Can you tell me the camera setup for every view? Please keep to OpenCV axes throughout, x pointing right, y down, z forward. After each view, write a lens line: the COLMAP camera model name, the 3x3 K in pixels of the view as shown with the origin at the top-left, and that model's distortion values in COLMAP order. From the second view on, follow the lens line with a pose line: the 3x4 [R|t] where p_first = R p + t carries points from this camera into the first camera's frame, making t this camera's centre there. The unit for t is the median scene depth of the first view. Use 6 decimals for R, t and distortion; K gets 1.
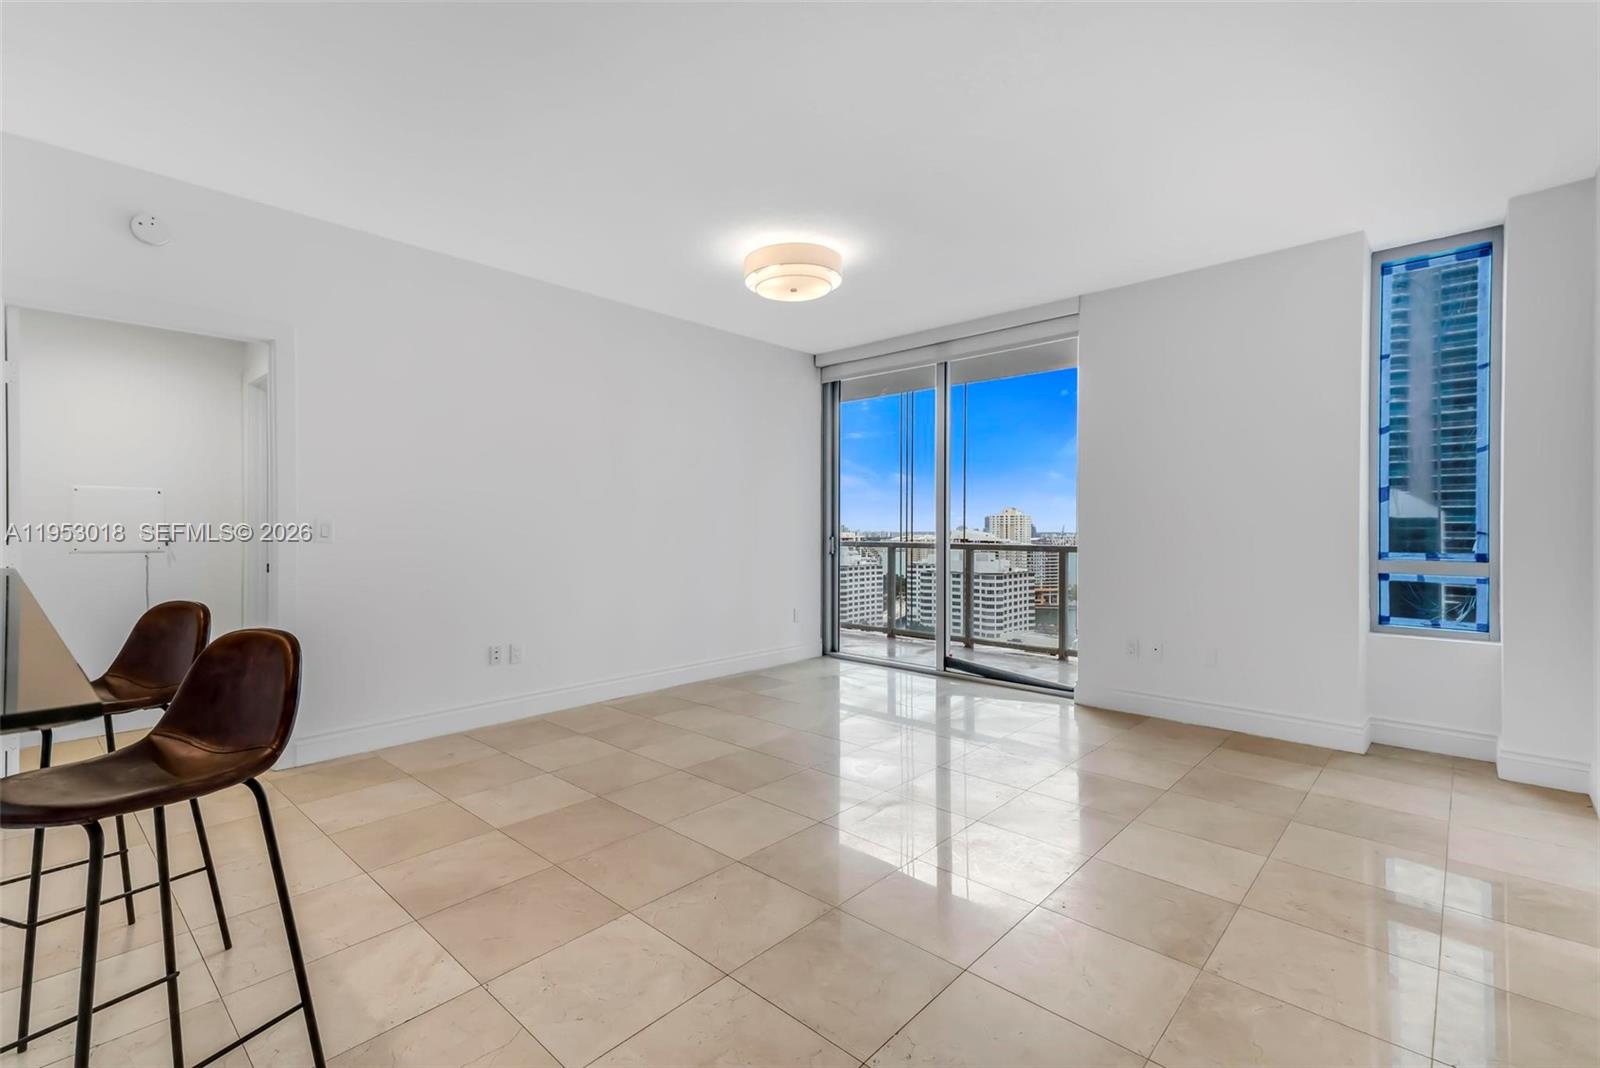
lens RADIAL K [[717.0, 0, 796.3], [0, 717.0, 526.7], [0, 0, 1]] dist [0.052367, -0.000029]
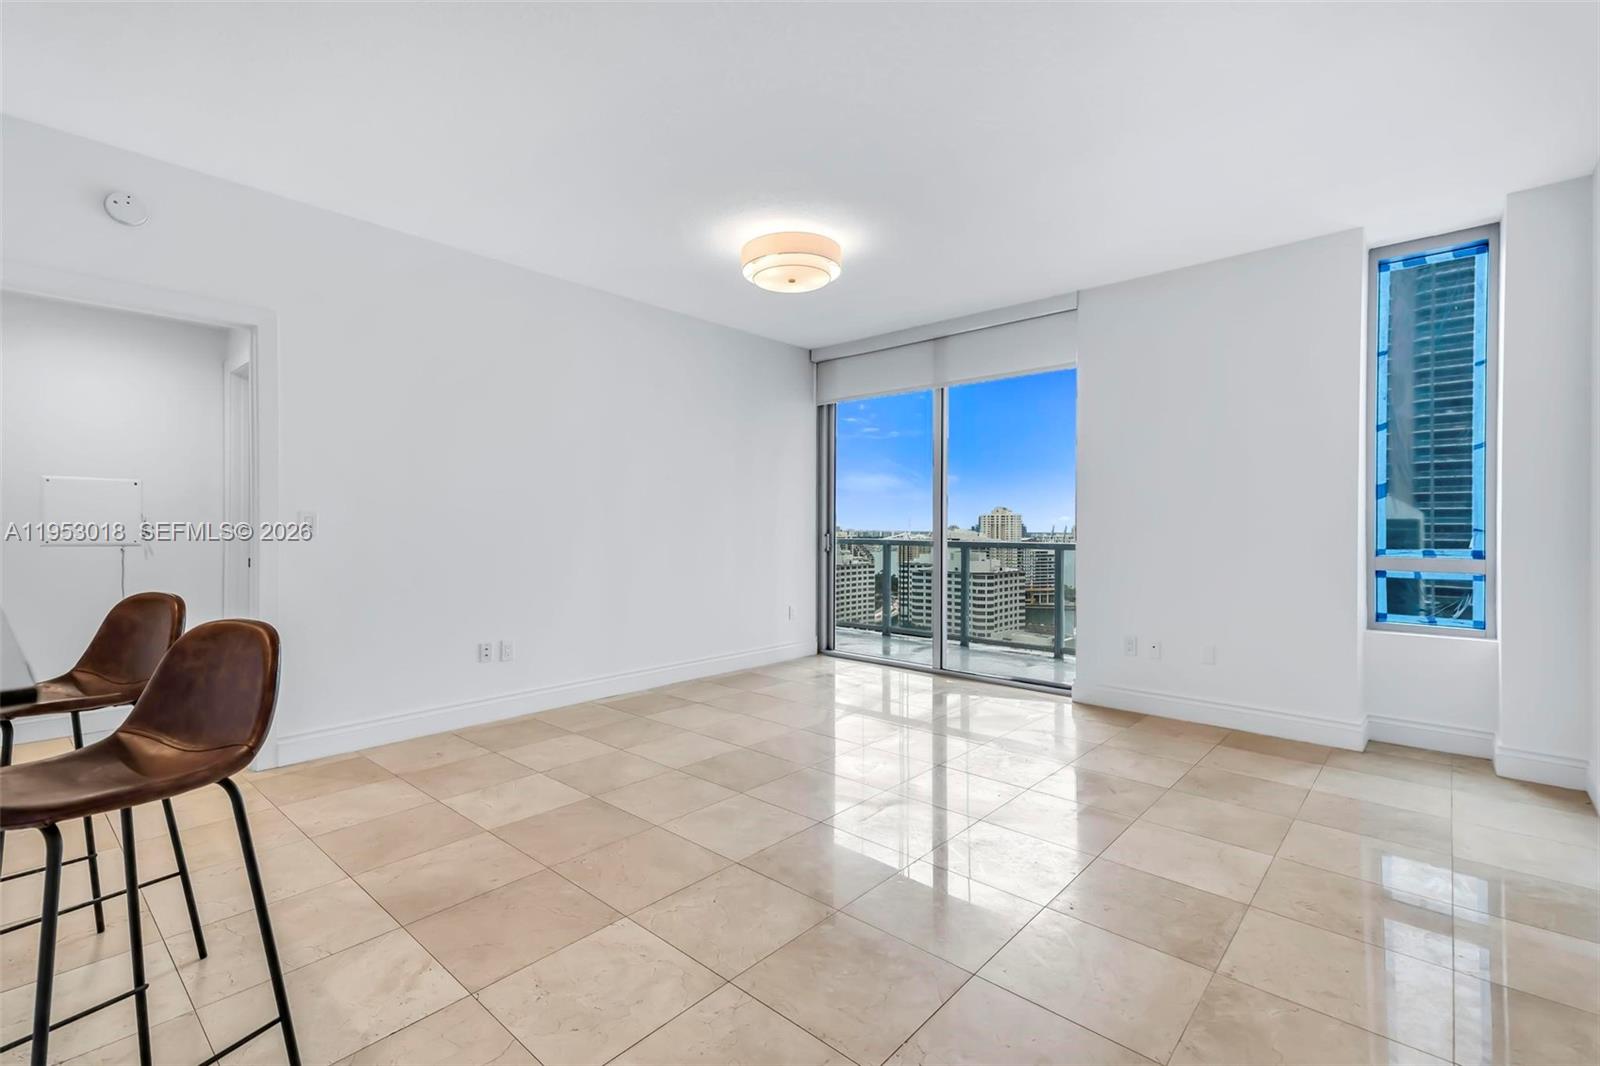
lens RADIAL K [[717.6, 0, 798.6], [0, 717.6, 524.8], [0, 0, 1]] dist [0.050992, -0.000143]
pose [[0.999886, 0.002477, 0.014886, -0.011618], [-0.002449, 0.999995, -0.001909, 0.008675], [-0.014890, 0.001873, 0.999887, 0.022008]]
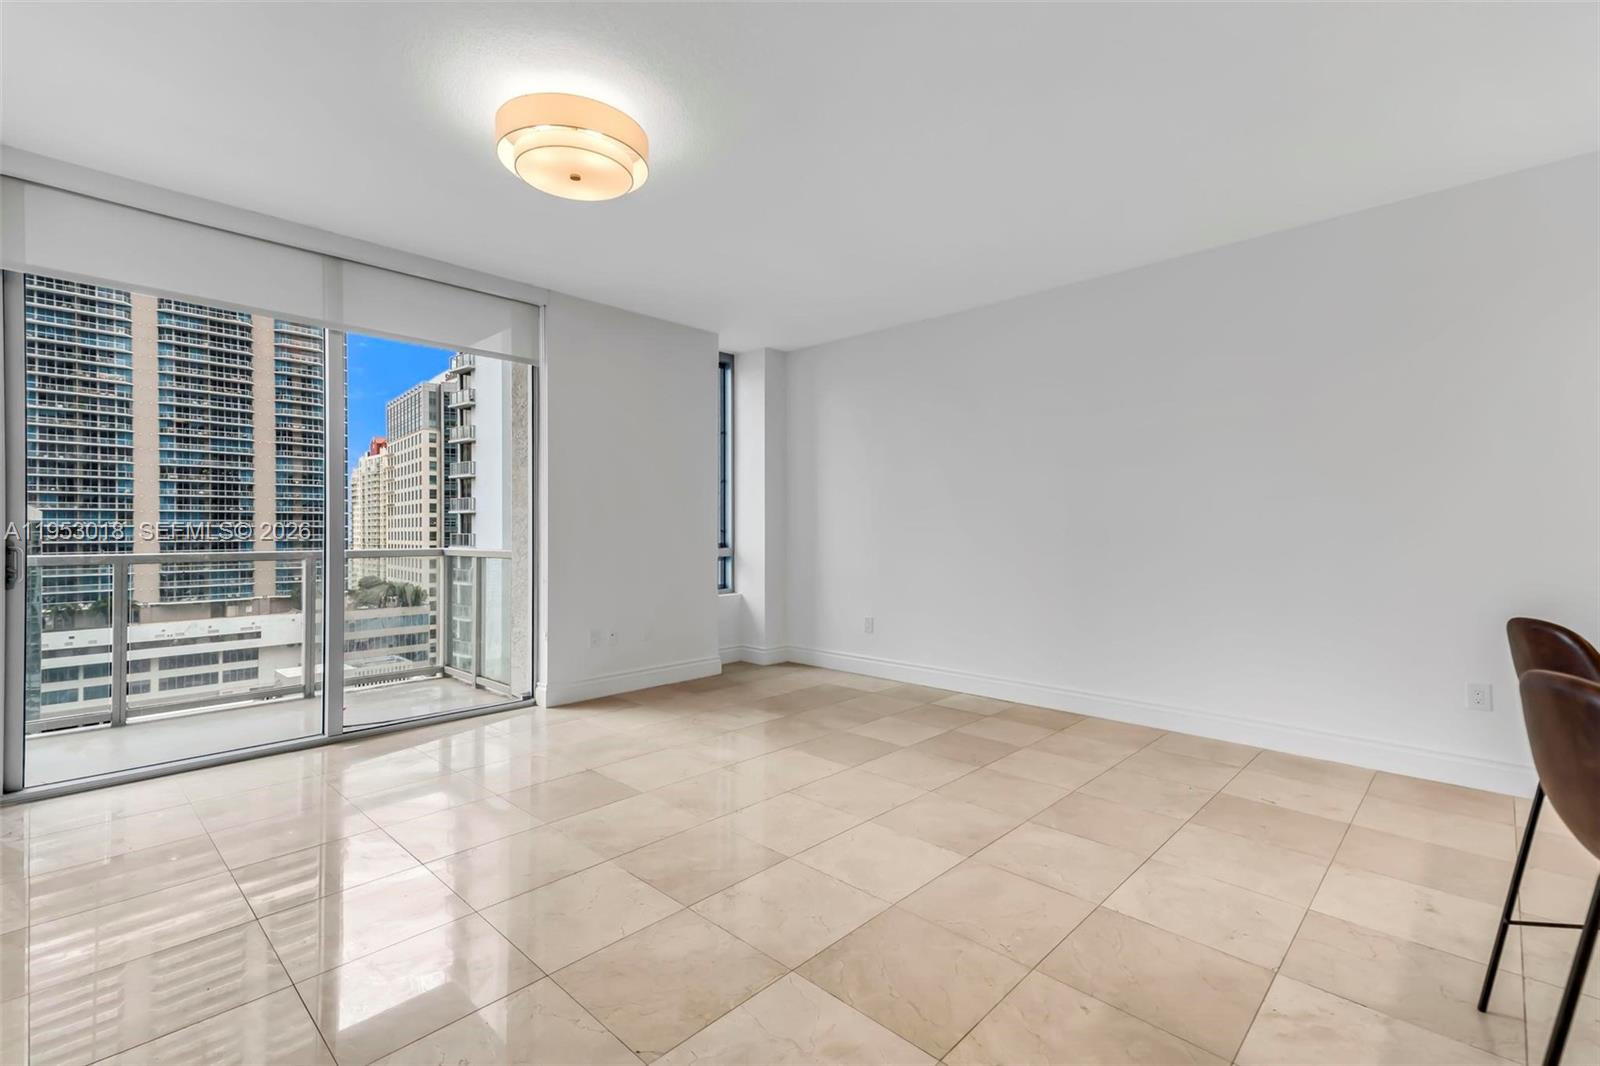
lens RADIAL K [[724.7, 0, 784.1], [0, 724.7, 518.6], [0, 0, 1]] dist [0.033669, -0.000062]
pose [[0.017943, 0.012900, 0.999756, -0.895452], [0.000990, 0.999916, -0.012920, 0.008467], [-0.999839, 0.001222, 0.017929, 1.012652]]
